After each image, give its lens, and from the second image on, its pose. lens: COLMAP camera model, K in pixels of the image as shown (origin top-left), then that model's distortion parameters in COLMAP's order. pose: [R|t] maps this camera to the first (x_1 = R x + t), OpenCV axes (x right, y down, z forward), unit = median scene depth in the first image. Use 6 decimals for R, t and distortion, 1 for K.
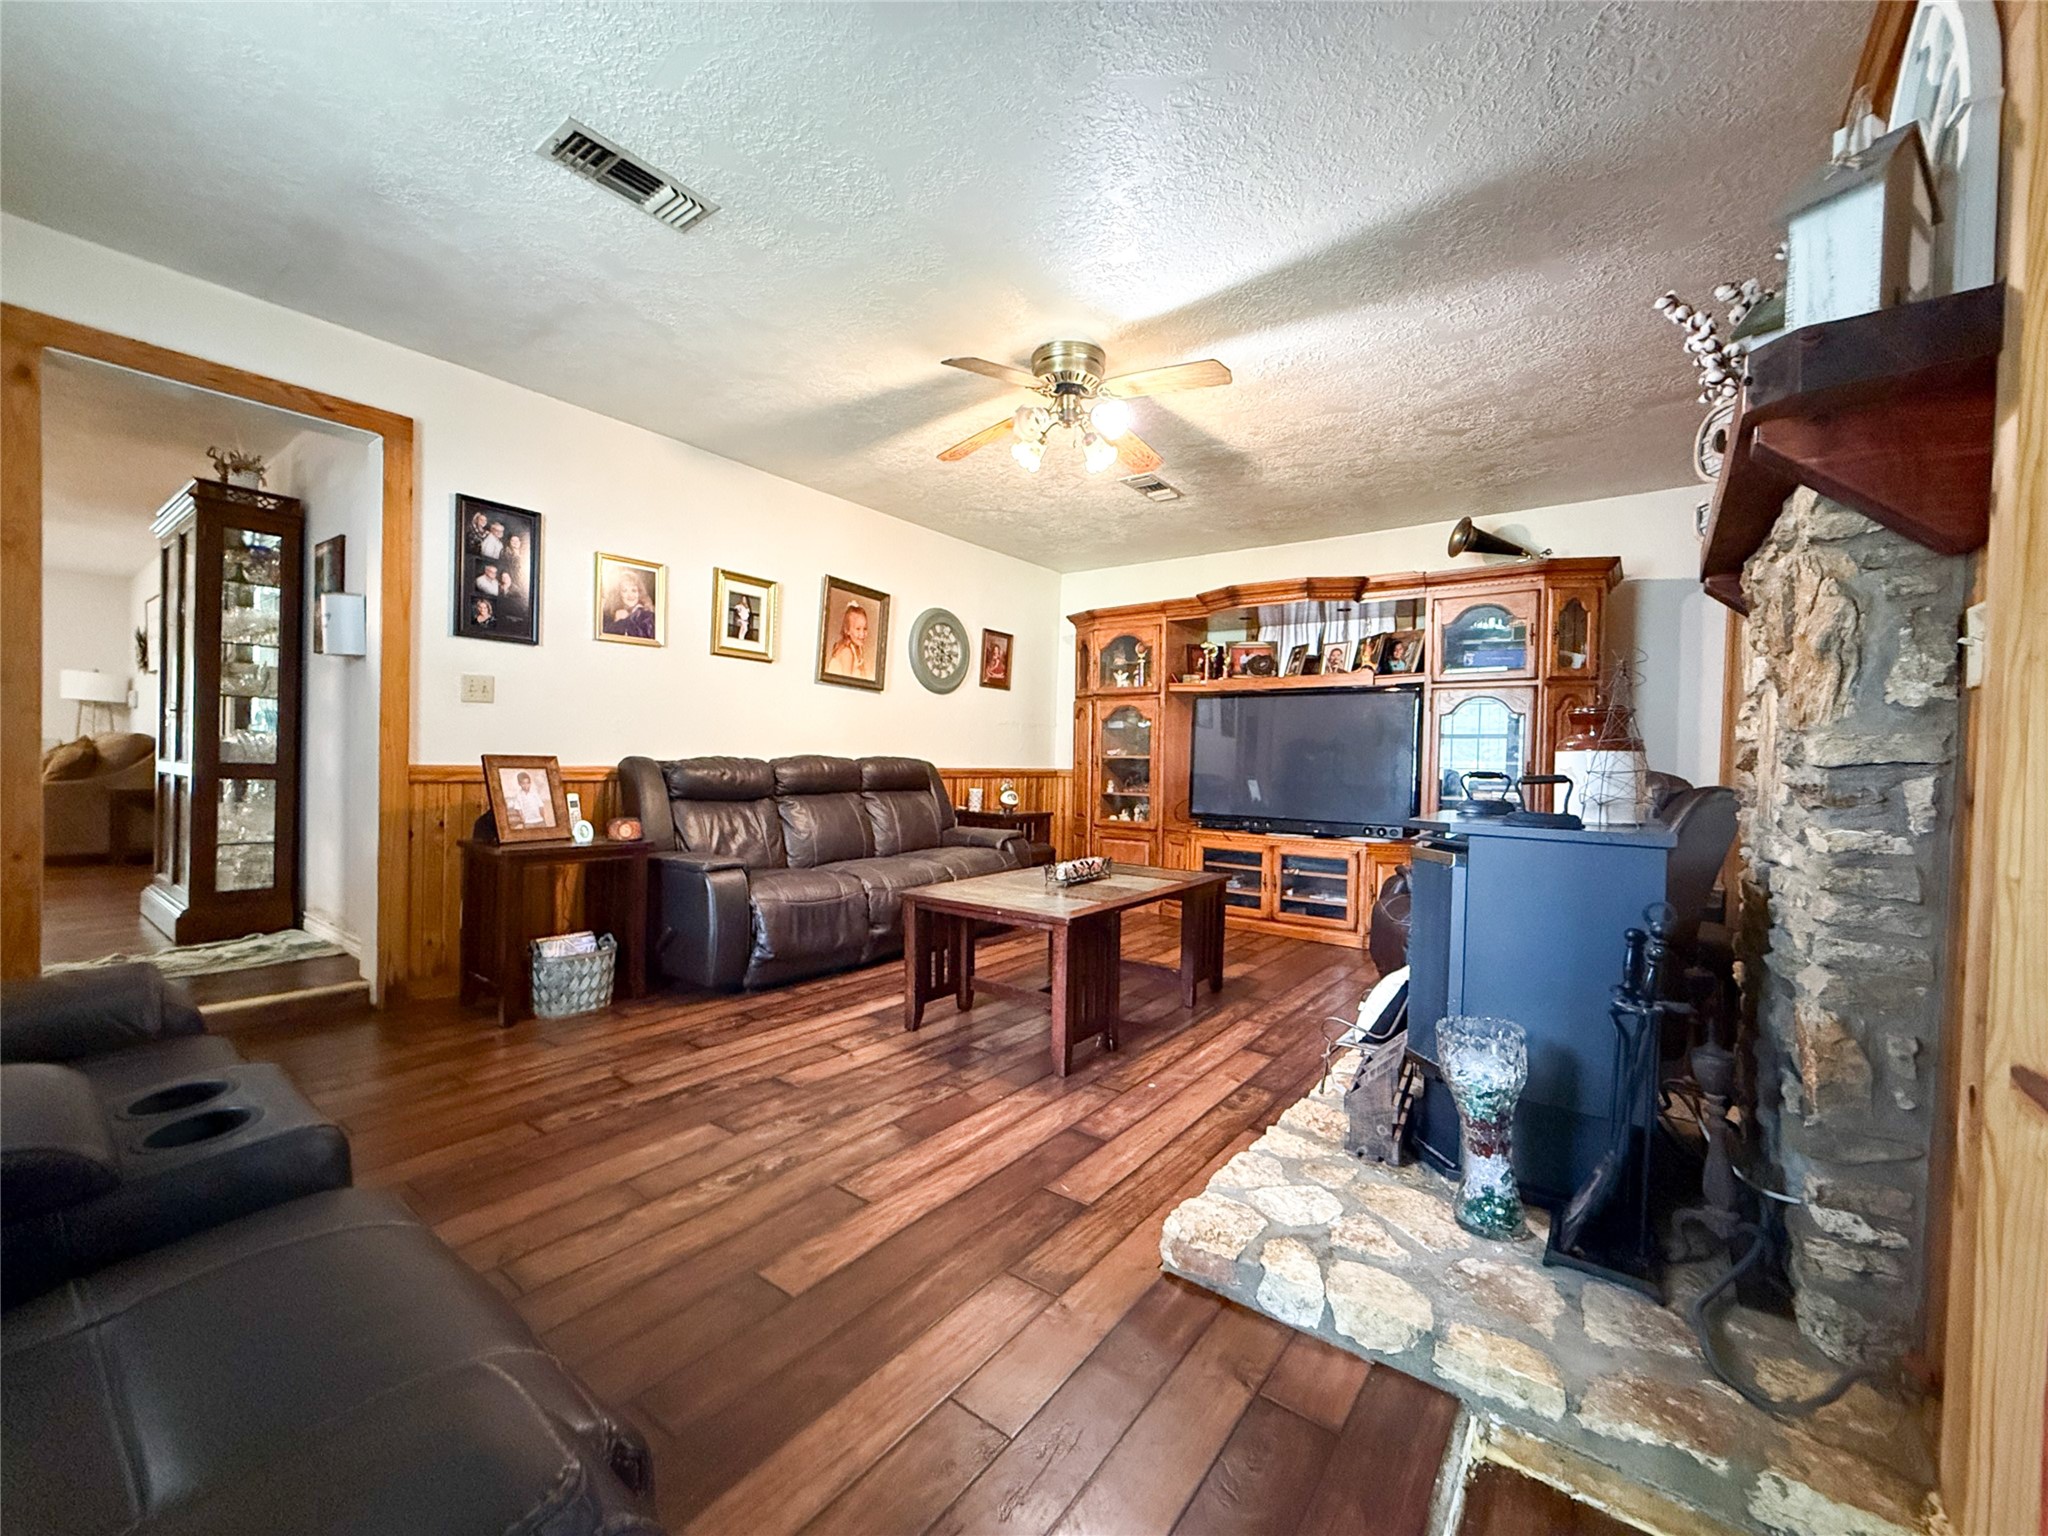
lens RADIAL K [[819.8, 0, 1008.7], [0, 819.8, 774.0], [0, 0, 1]] dist [-0.000467, -0.000129]
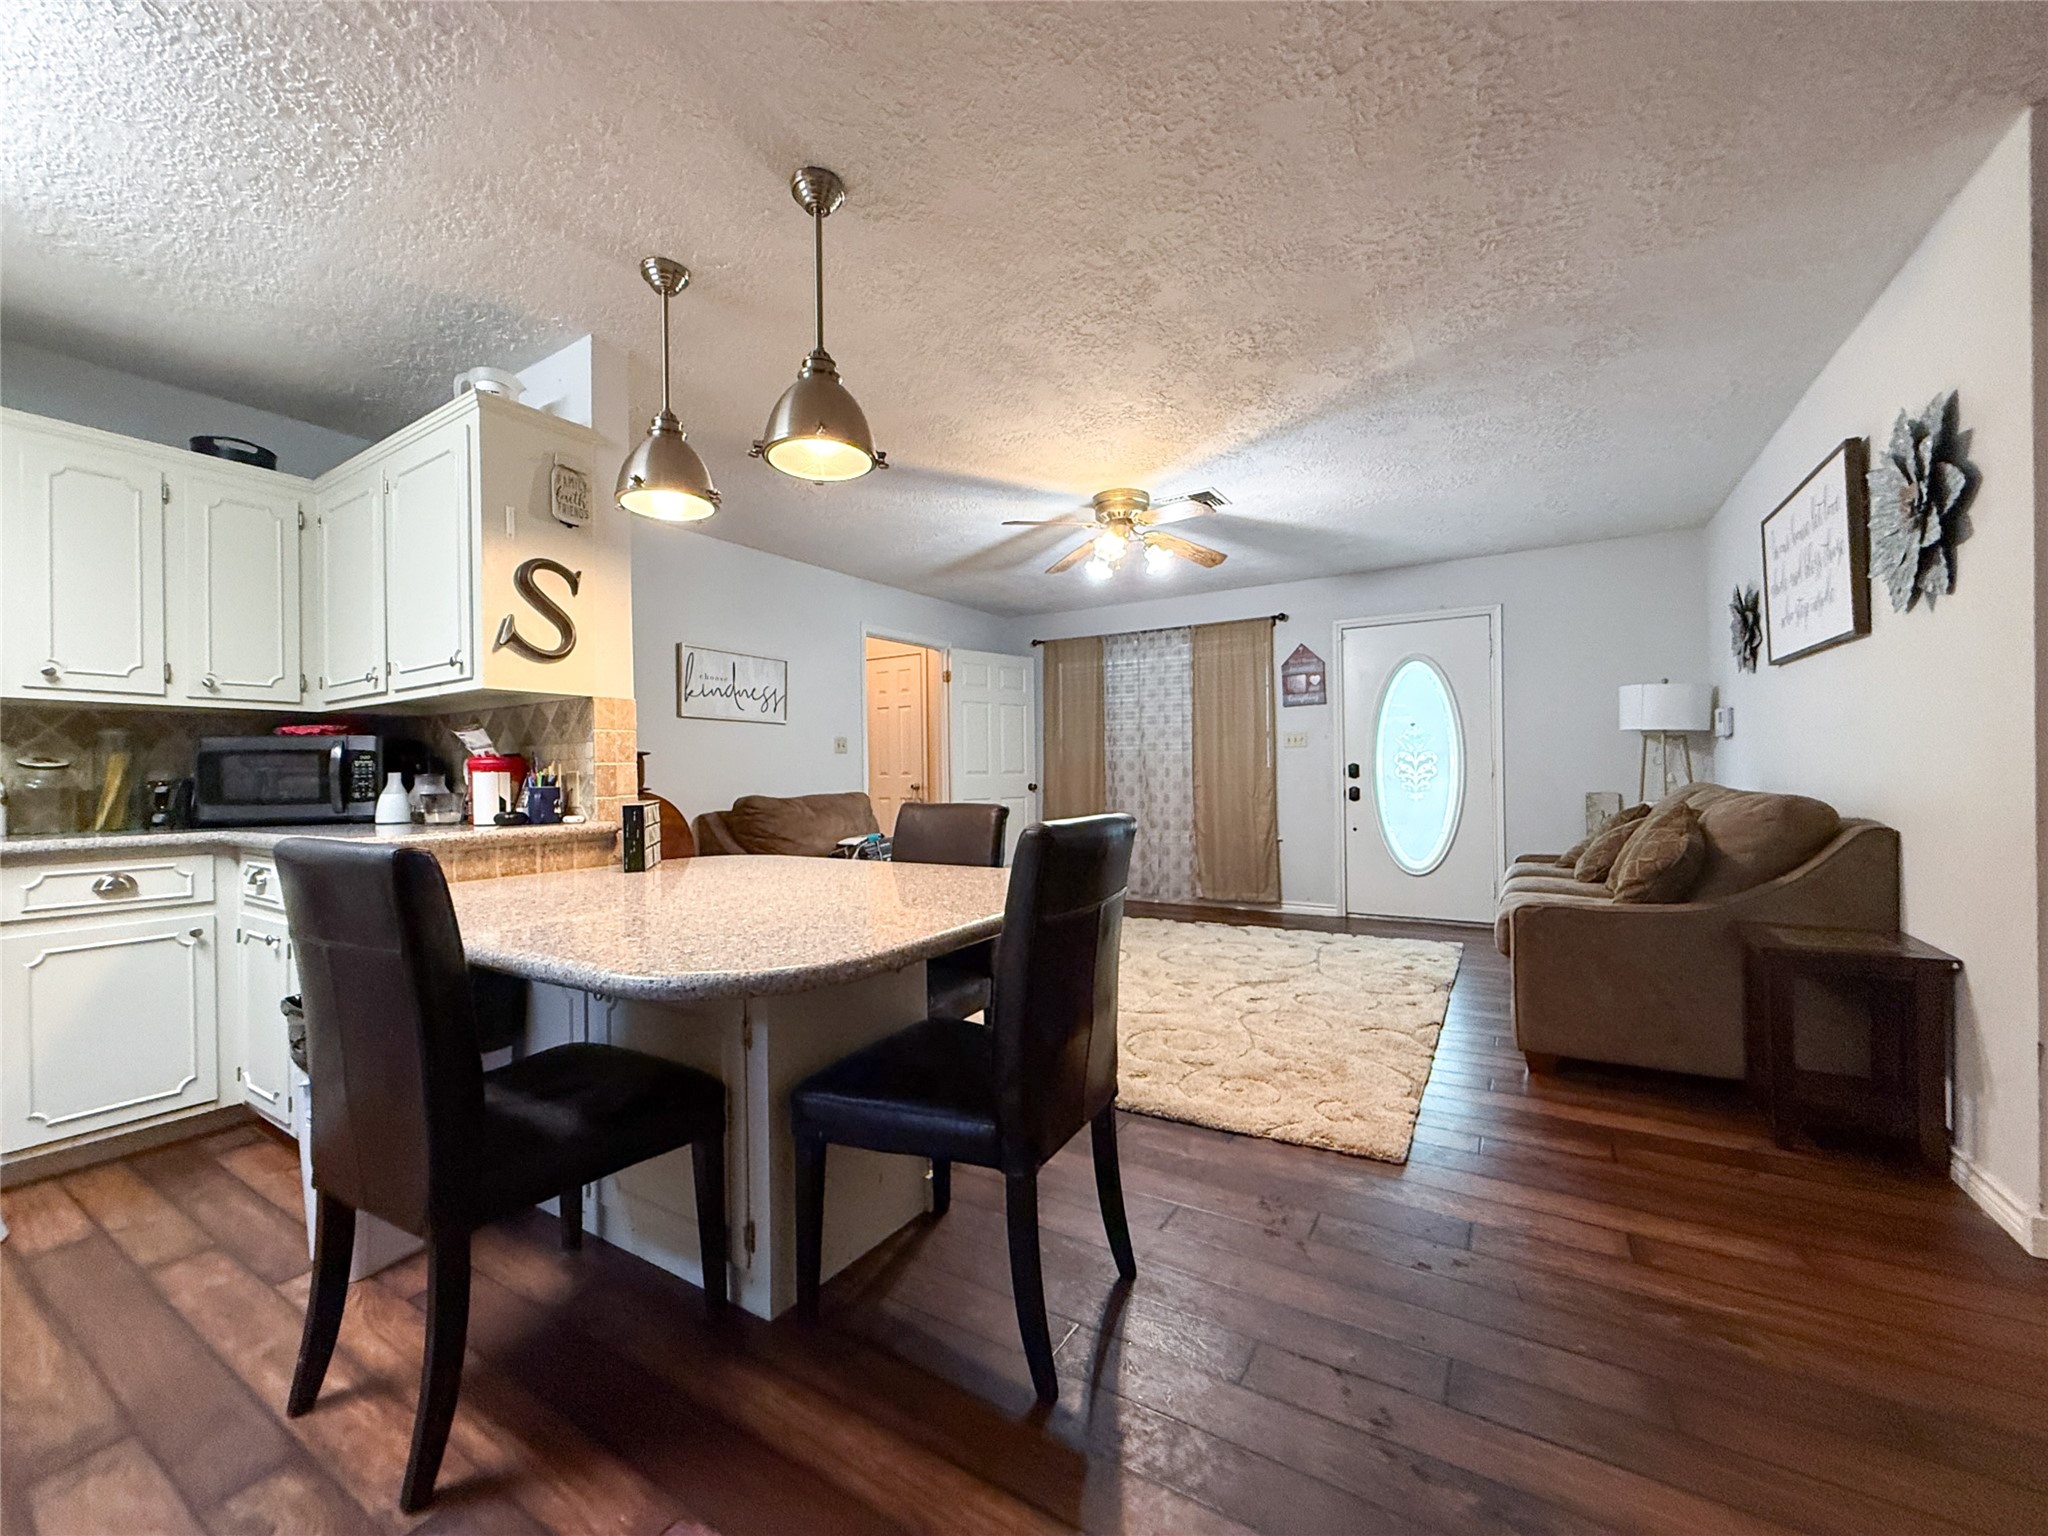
lens RADIAL K [[819.8, 0, 1021.5], [0, 819.8, 771.6], [0, 0, 1]] dist [-0.000467, -0.000129]
pose [[0.109811, -0.023514, -0.993674, -0.574283], [-0.009735, 0.999647, -0.024731, -0.039671], [0.993905, 0.012389, 0.109543, 0.467762]]
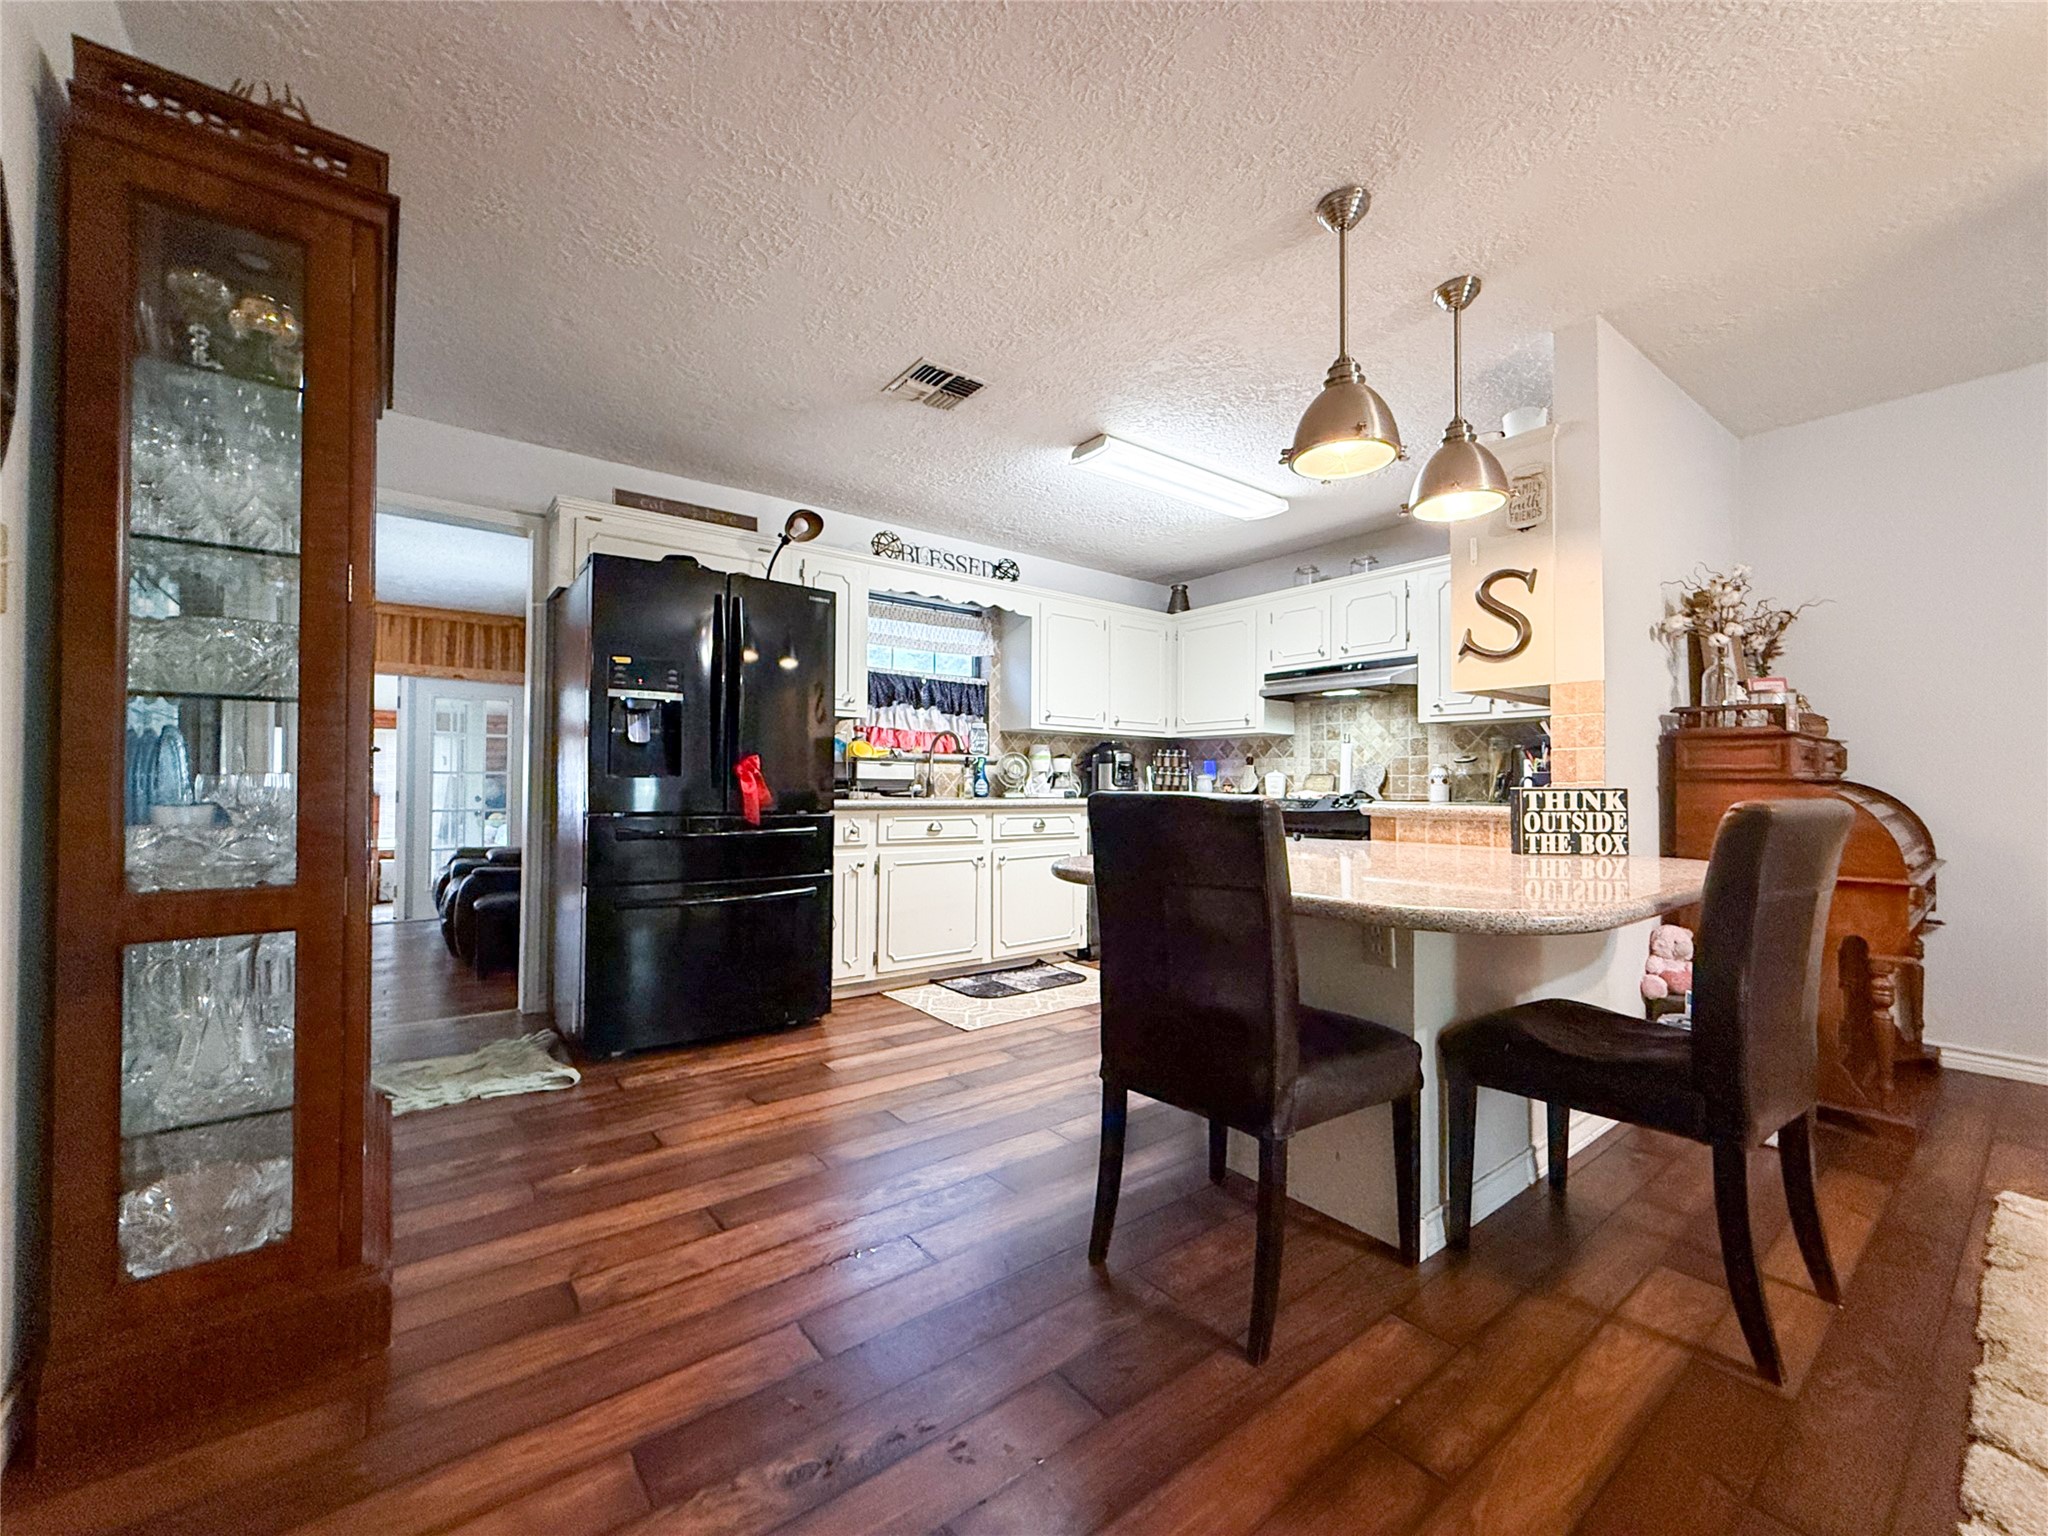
lens RADIAL K [[819.8, 0, 1009.6], [0, 819.8, 769.4], [0, 0, 1]] dist [-0.000467, -0.000129]
pose [[-0.964666, -0.018634, 0.262817, -0.825871], [-0.016905, 0.999818, 0.008840, -0.040325], [-0.262934, 0.004085, -0.964805, 0.754861]]
